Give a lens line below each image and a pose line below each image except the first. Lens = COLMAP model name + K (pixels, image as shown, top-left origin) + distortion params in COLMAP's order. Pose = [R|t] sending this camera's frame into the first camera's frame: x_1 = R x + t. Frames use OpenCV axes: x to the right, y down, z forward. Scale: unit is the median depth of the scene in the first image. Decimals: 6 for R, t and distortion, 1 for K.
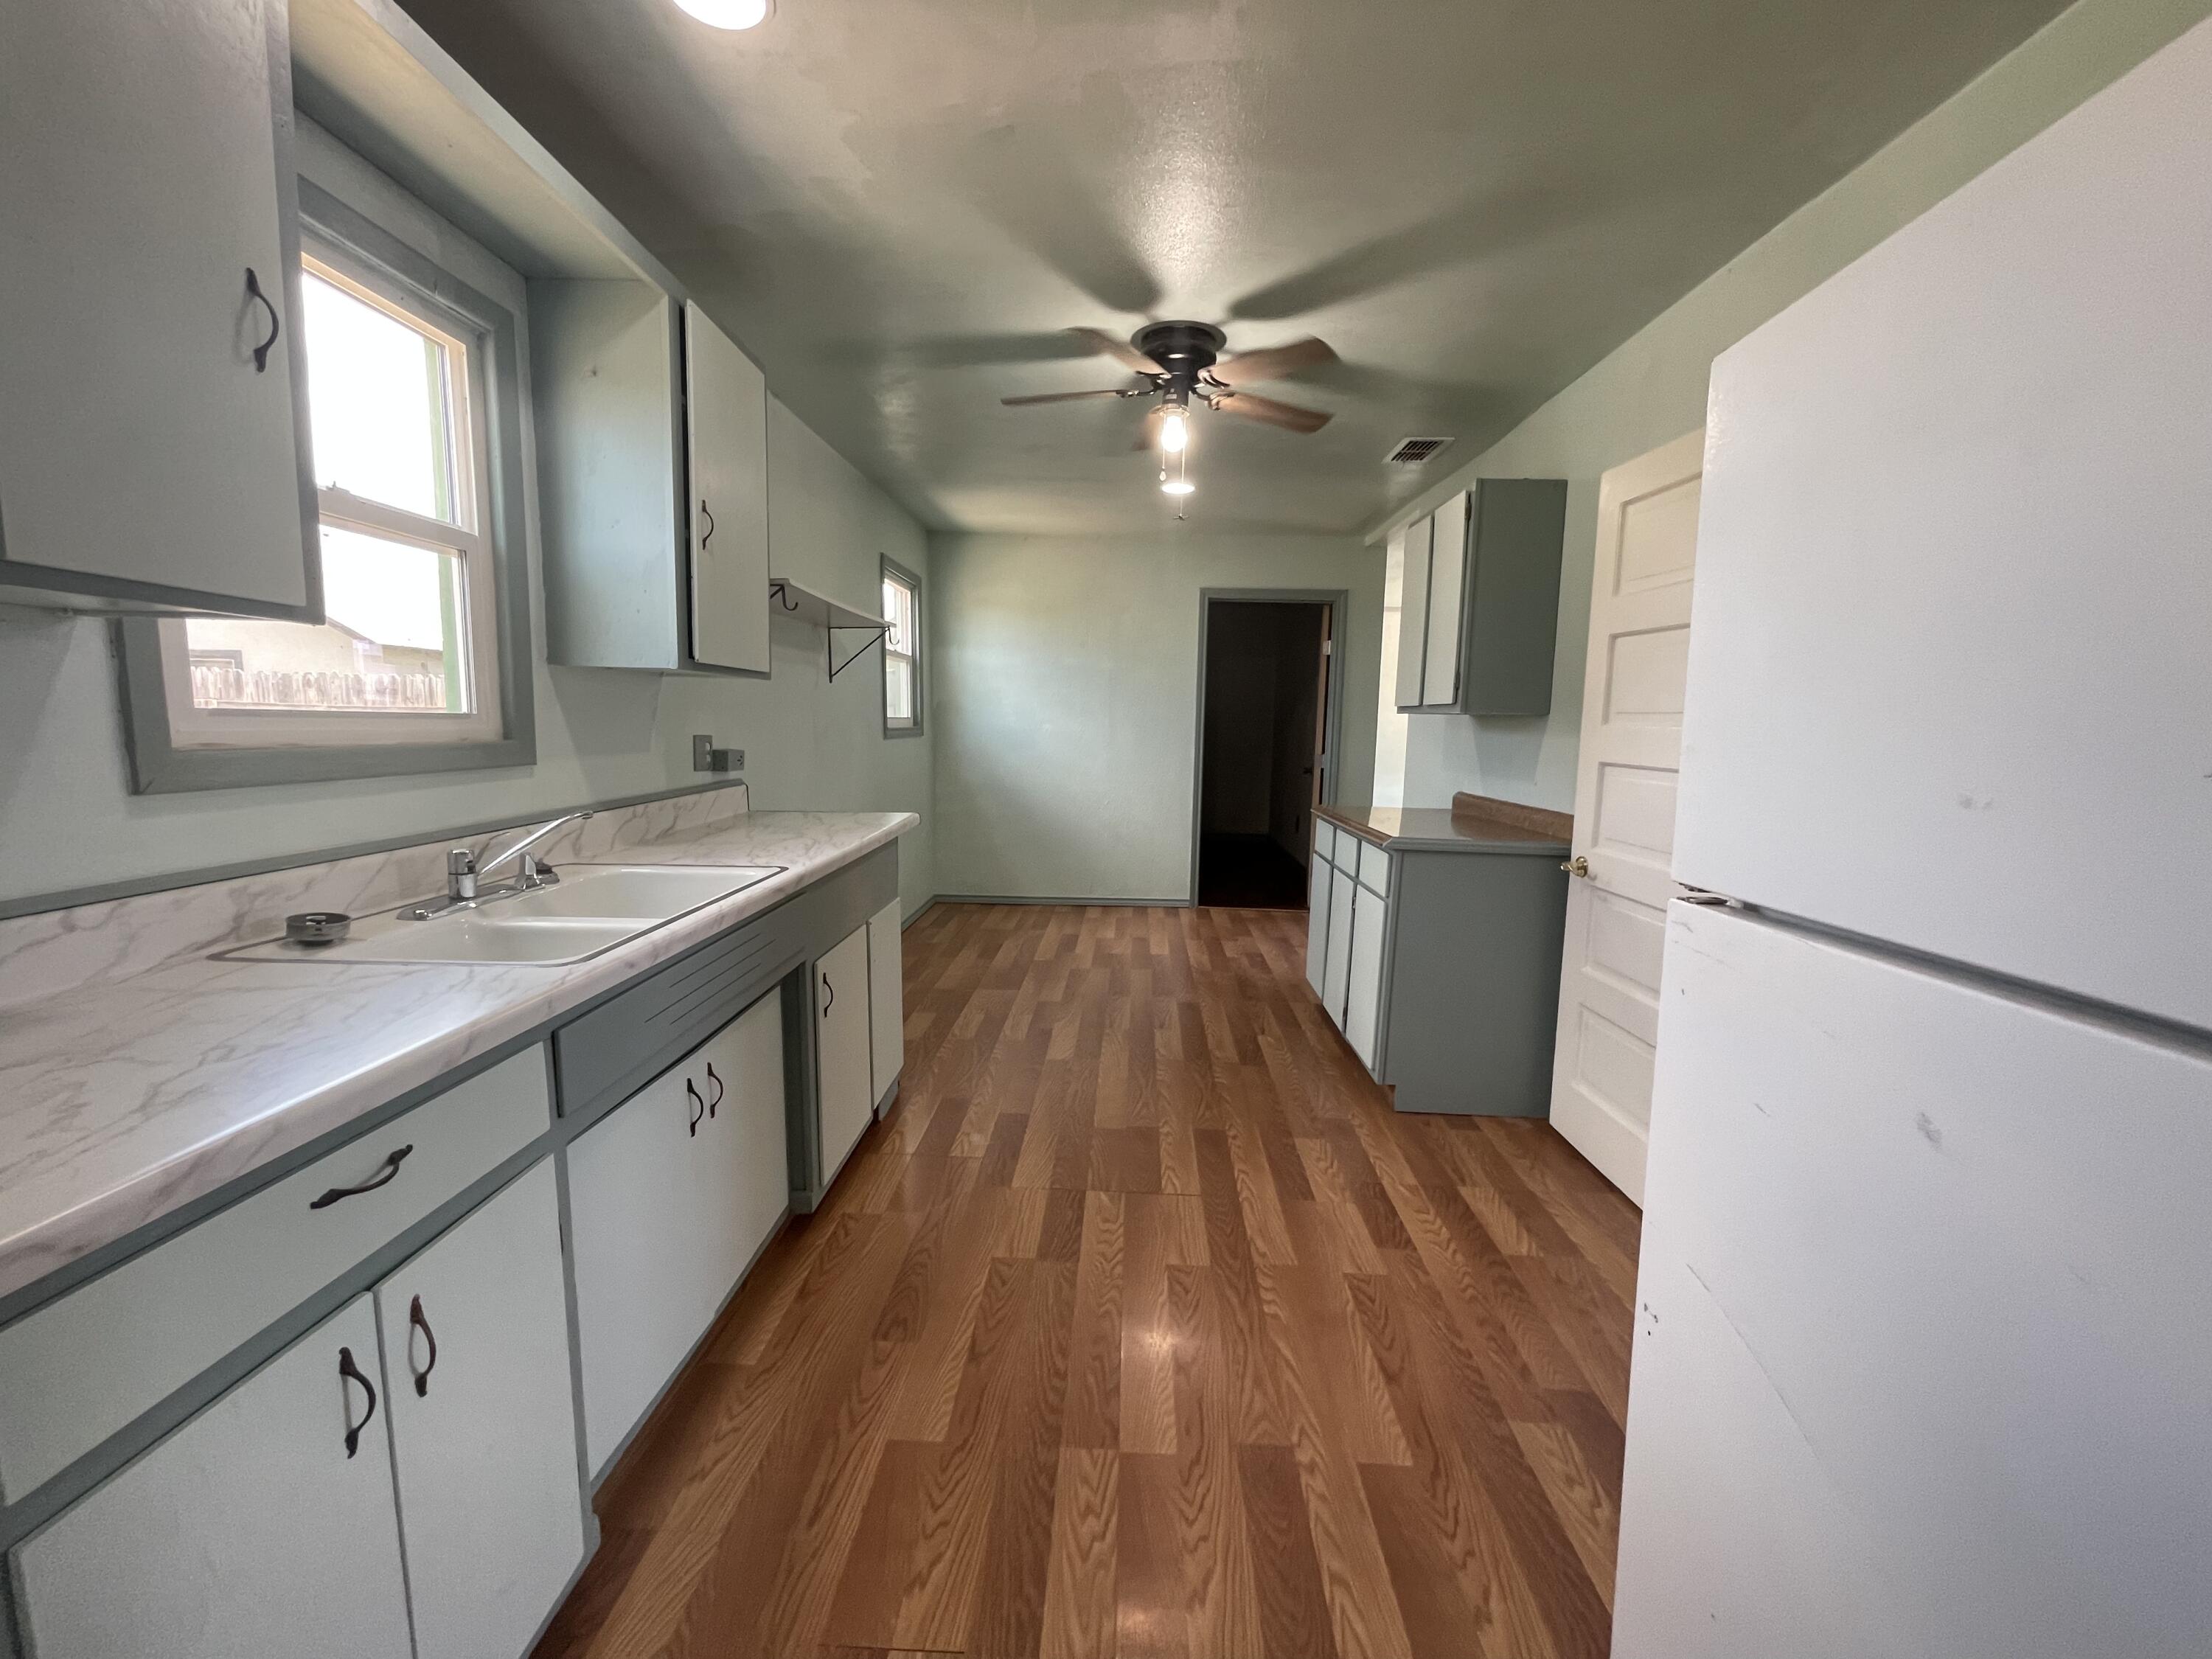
lens RADIAL K [[899.1, 0, 1091.0], [0, 899.1, 838.0], [0, 0, 1]] dist [0.007354, -0.000059]
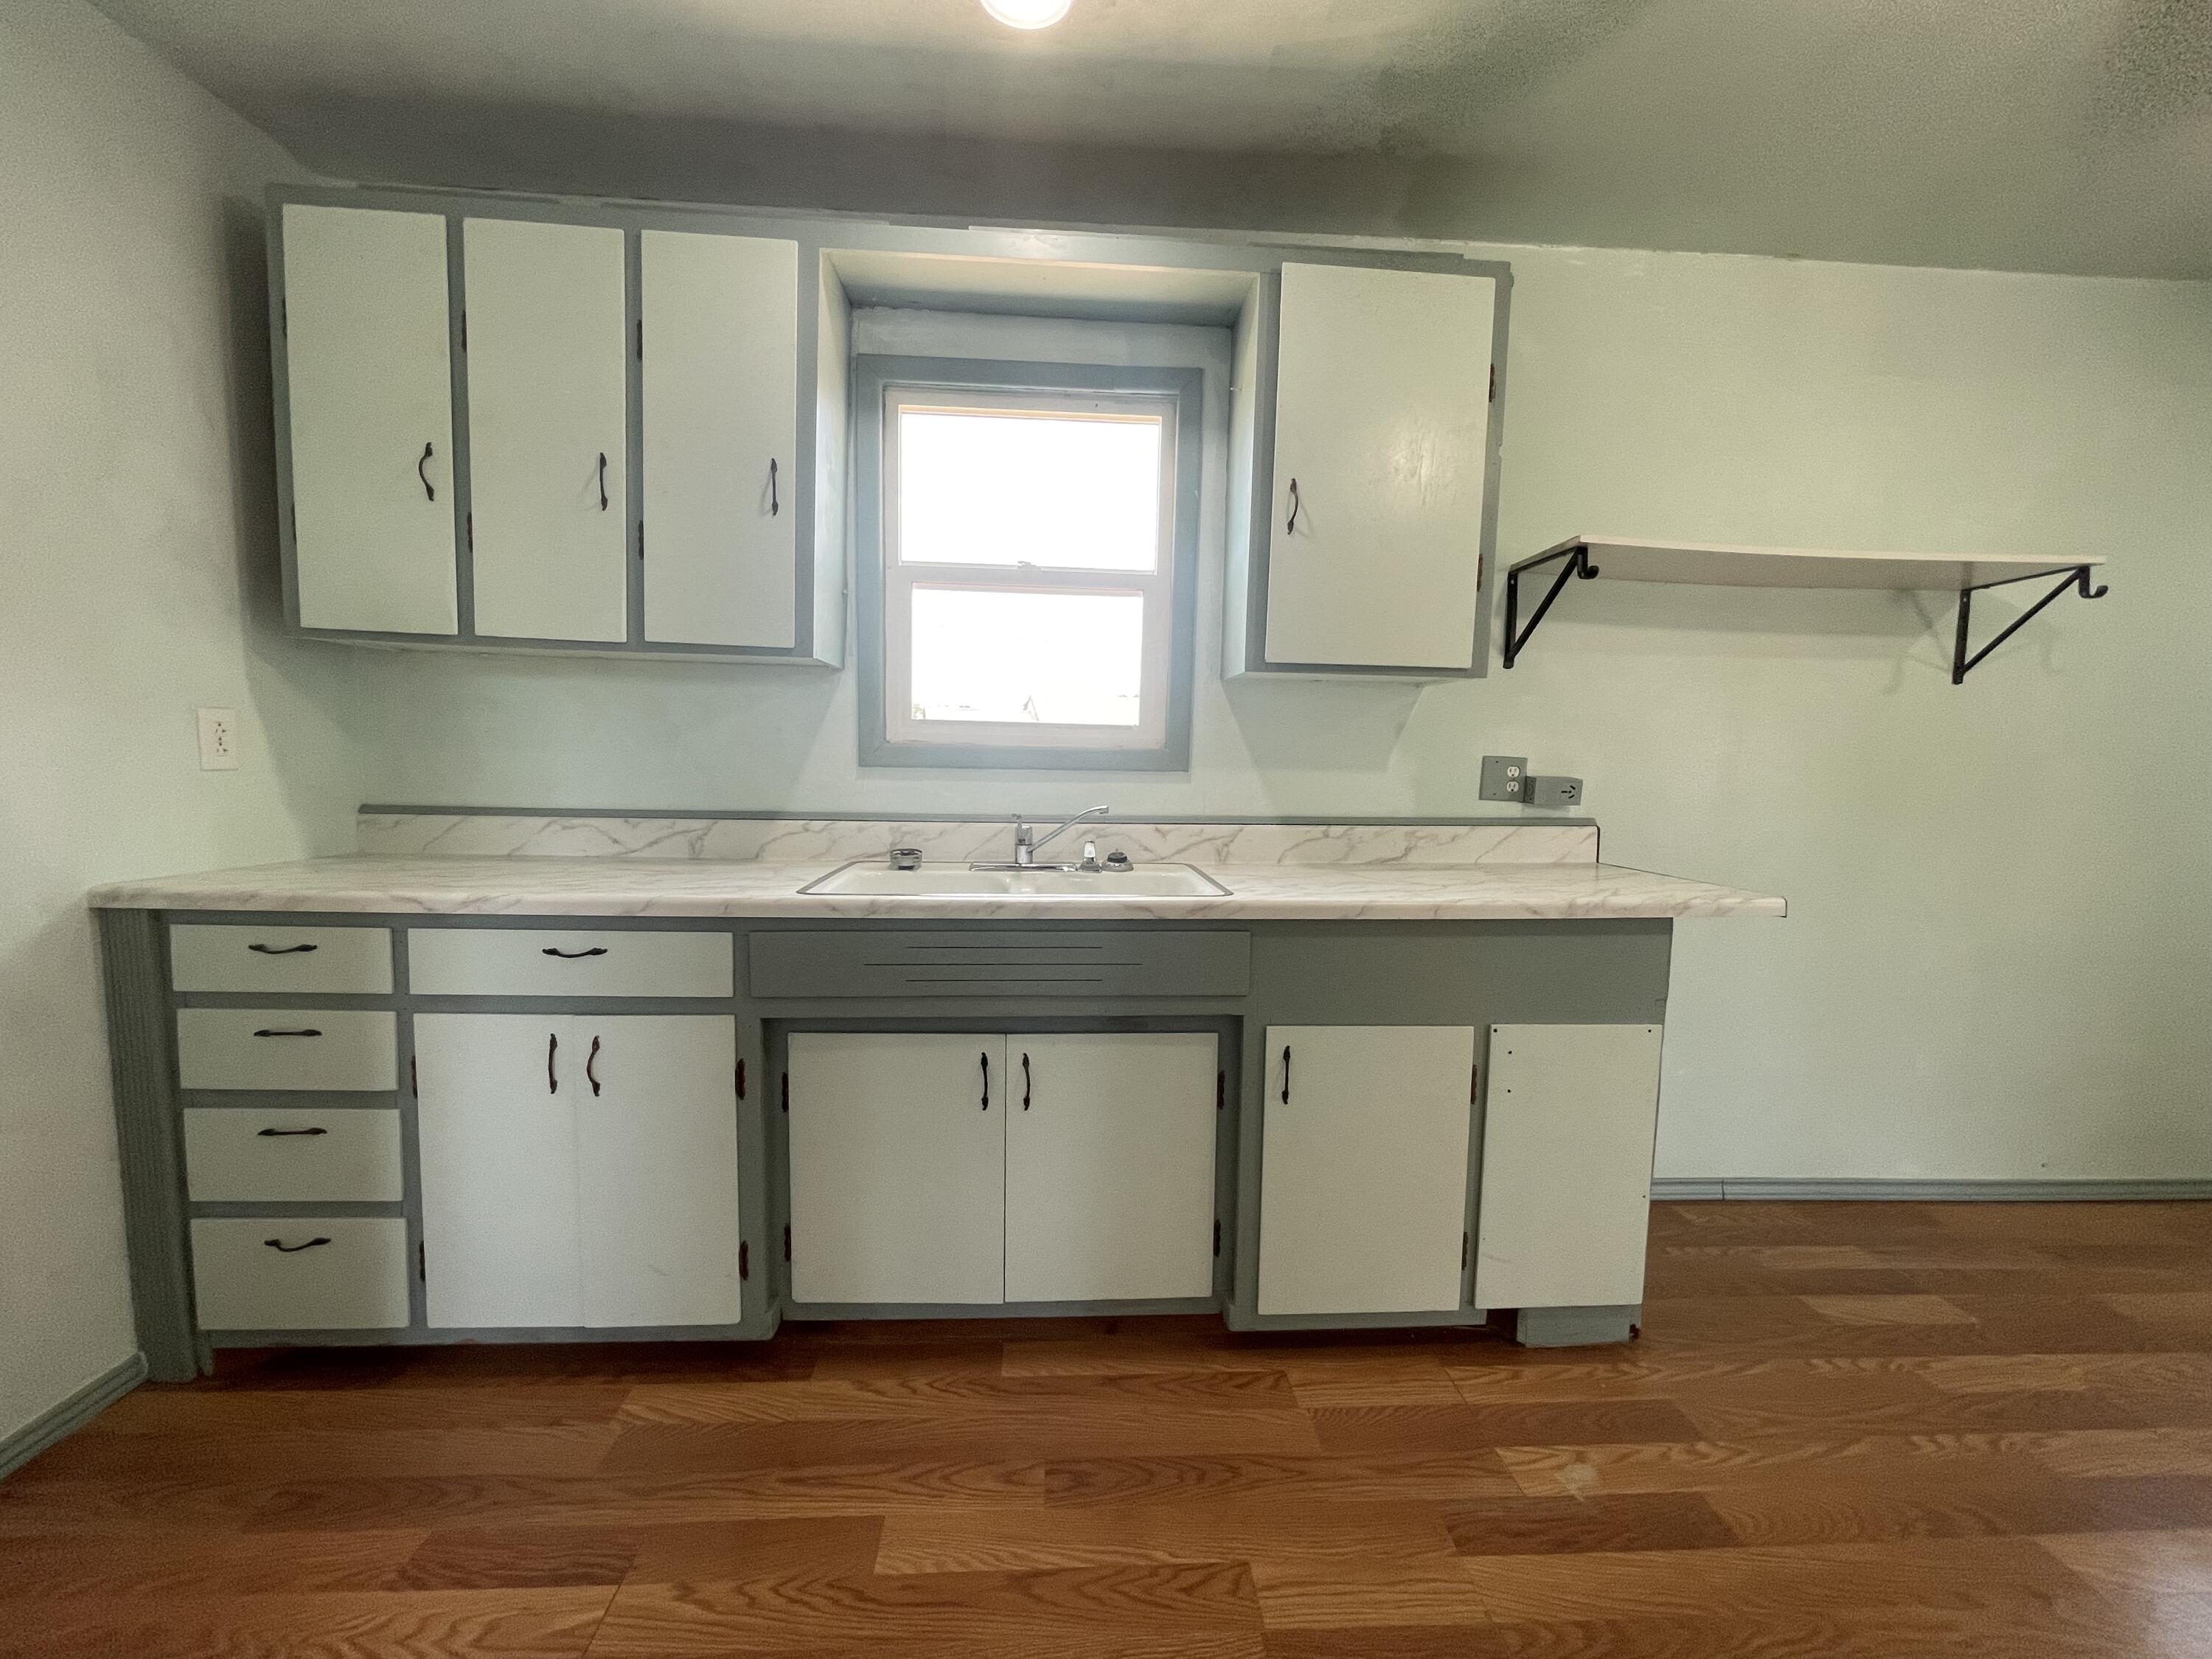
lens RADIAL K [[899.1, 0, 1091.0], [0, 899.1, 838.0], [0, 0, 1]] dist [0.007354, -0.000059]
pose [[0.097864, 0.078776, -0.992077, 0.491099], [-0.148102, 0.986915, 0.063756, -0.056245], [0.984118, 0.140689, 0.108251, 0.806566]]
